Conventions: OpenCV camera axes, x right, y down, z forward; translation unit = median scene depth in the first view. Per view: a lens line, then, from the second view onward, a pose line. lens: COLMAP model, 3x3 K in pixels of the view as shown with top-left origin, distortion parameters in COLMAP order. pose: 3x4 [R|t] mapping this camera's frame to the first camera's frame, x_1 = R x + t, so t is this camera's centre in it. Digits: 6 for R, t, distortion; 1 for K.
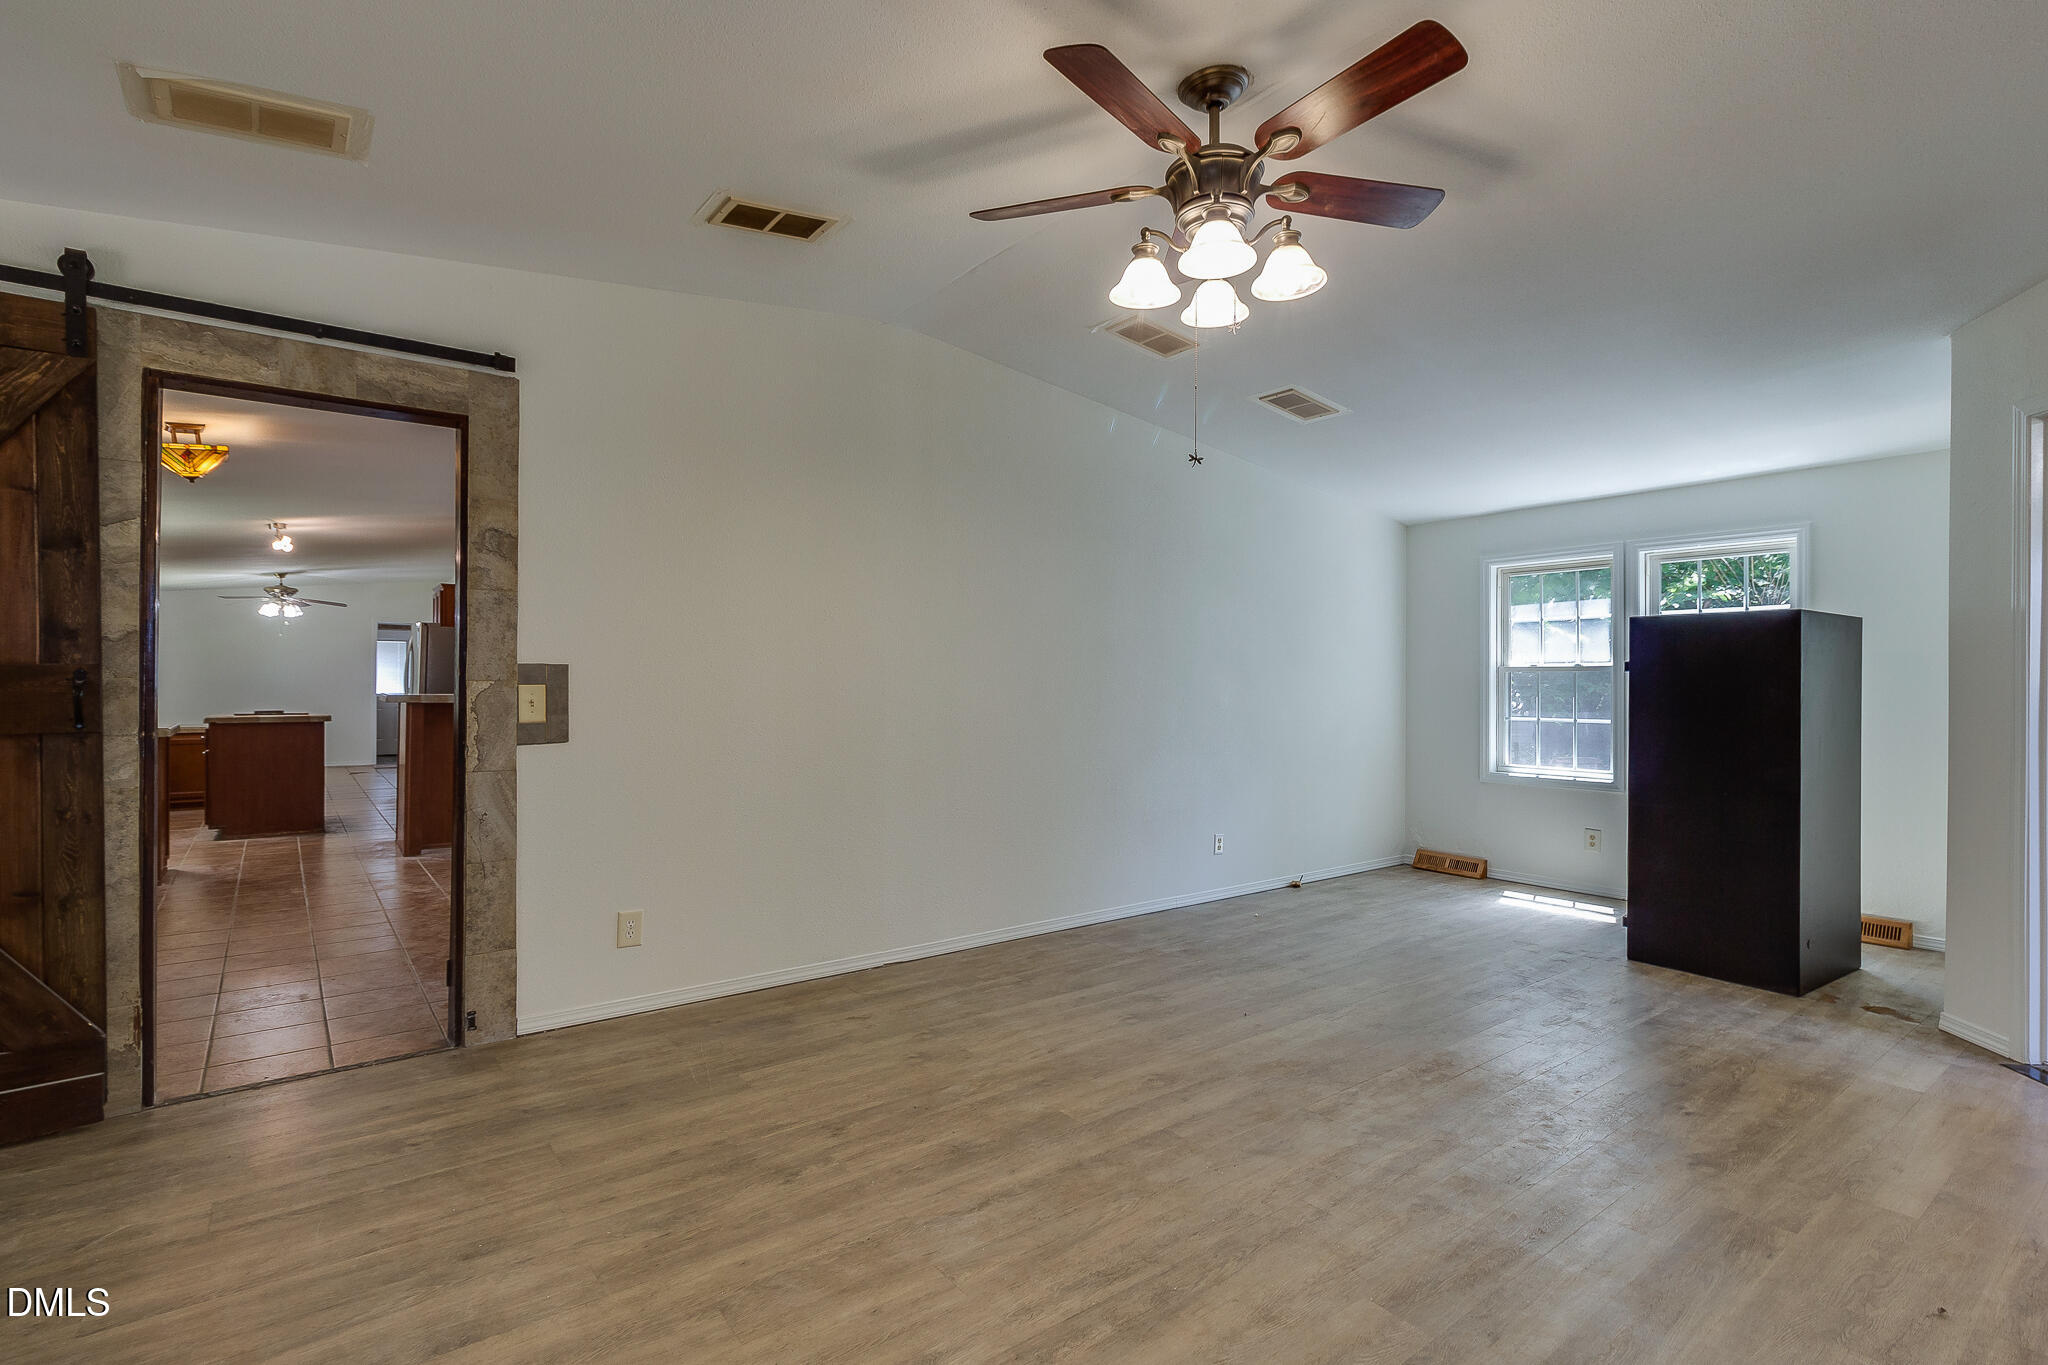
lens RADIAL K [[955.7, 0, 1025.2], [0, 955.7, 678.9], [0, 0, 1]] dist [0.001466, -0.000378]
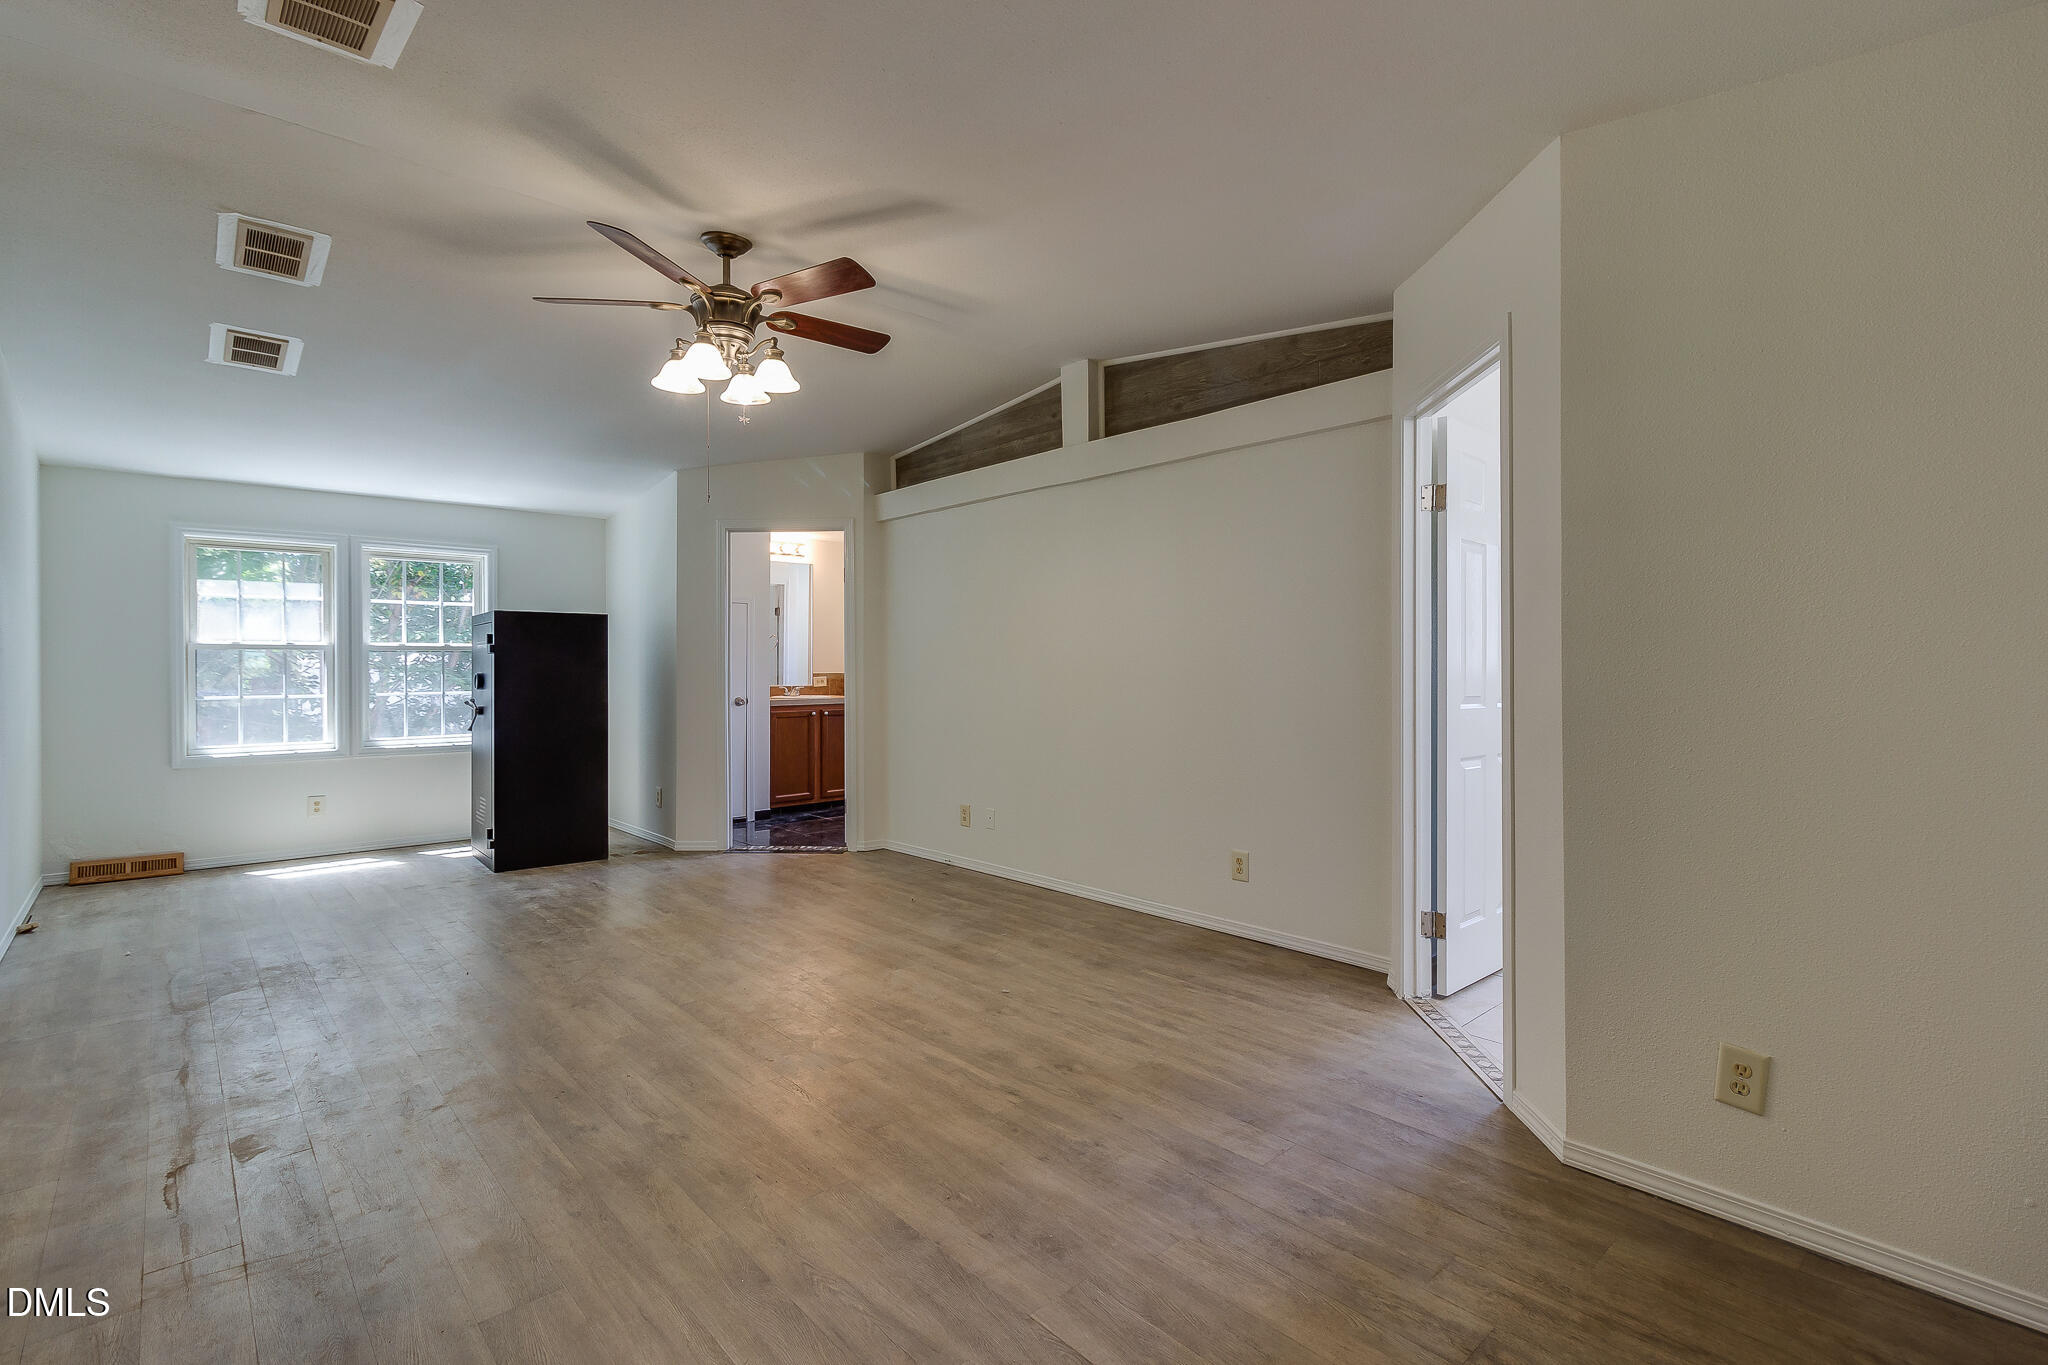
lens RADIAL K [[955.7, 0, 1013.1], [0, 955.7, 670.0], [0, 0, 1]] dist [0.001466, -0.000378]
pose [[-0.076812, -0.010248, 0.996993, -1.234007], [-0.007065, 0.999928, 0.009733, -0.003493], [-0.997021, -0.006296, -0.076879, 0.671493]]
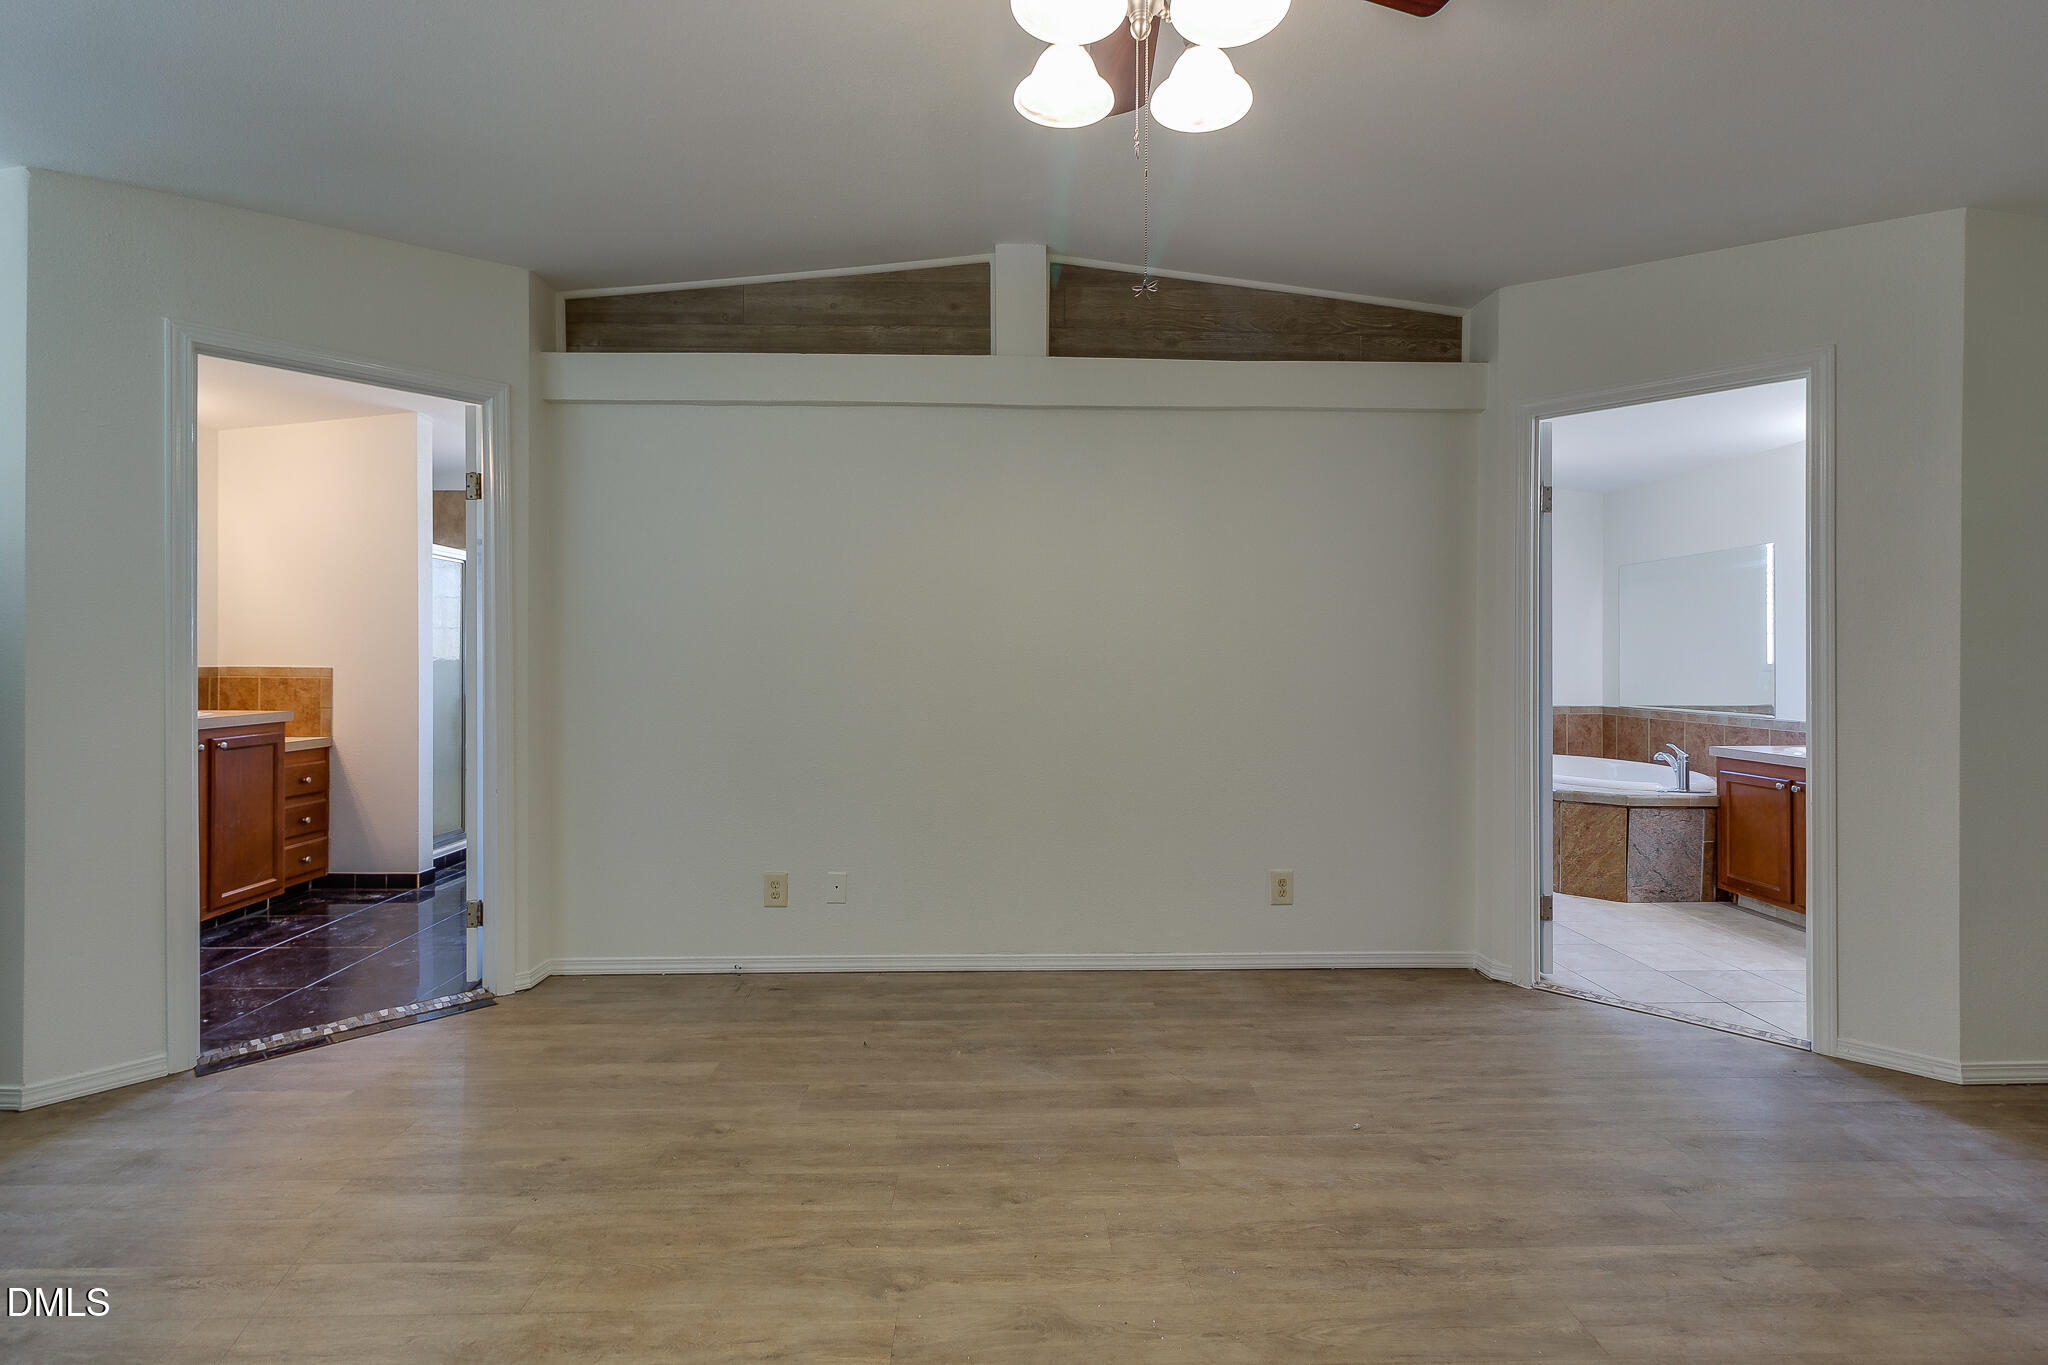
lens RADIAL K [[955.7, 0, 1013.8], [0, 955.7, 660.4], [0, 0, 1]] dist [0.001466, -0.000378]
pose [[-0.815552, -0.009611, 0.578604, -0.116939], [-0.013737, 0.999902, -0.002753, 0.014960], [-0.578520, -0.010194, -0.815604, 1.568389]]
